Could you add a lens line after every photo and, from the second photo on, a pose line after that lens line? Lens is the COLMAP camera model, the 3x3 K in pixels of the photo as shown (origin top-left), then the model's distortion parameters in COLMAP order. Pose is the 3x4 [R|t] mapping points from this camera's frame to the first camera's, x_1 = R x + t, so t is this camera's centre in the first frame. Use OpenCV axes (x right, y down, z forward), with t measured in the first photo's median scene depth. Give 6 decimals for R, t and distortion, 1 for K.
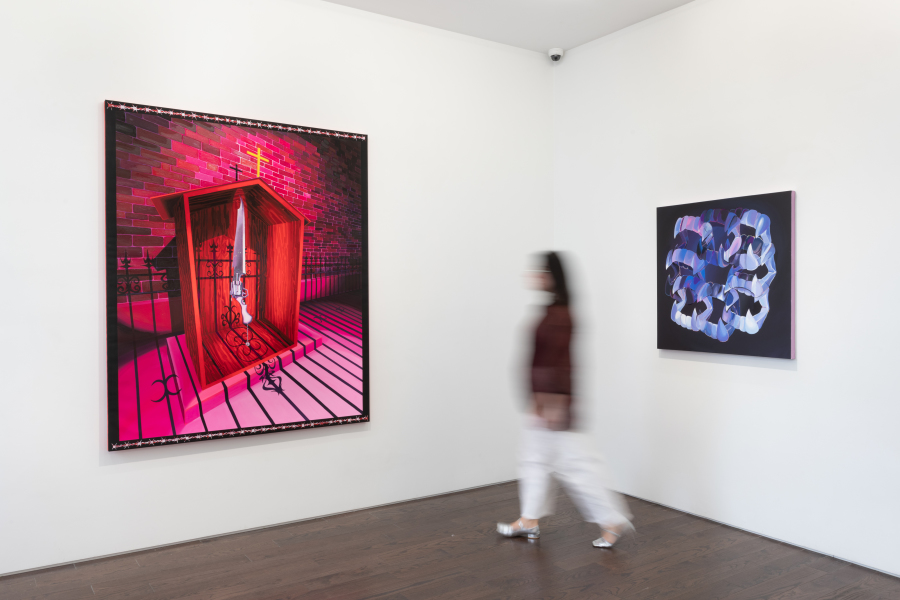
lens RADIAL K [[764.5, 0, 450.8], [0, 764.5, 304.1], [0, 0, 1]] dist [0.062168, -0.001539]
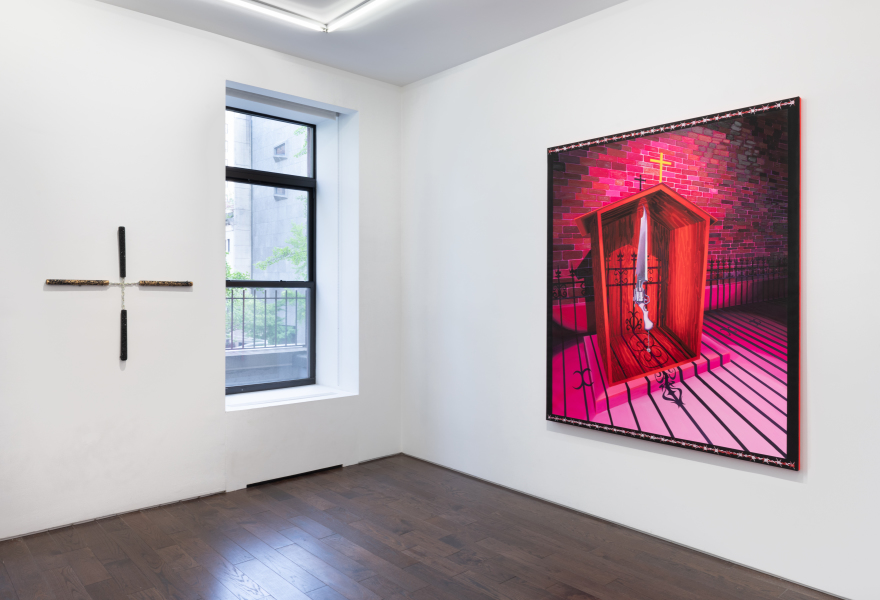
lens RADIAL K [[653.3, 0, 446.2], [0, 653.3, 296.6], [0, 0, 1]] dist [0.047288, -0.017664]
pose [[0.118425, 0.019438, -0.992773, 0.563846], [-0.020157, 0.999649, 0.017168, -0.027990], [0.992758, 0.017978, 0.118775, 0.636345]]
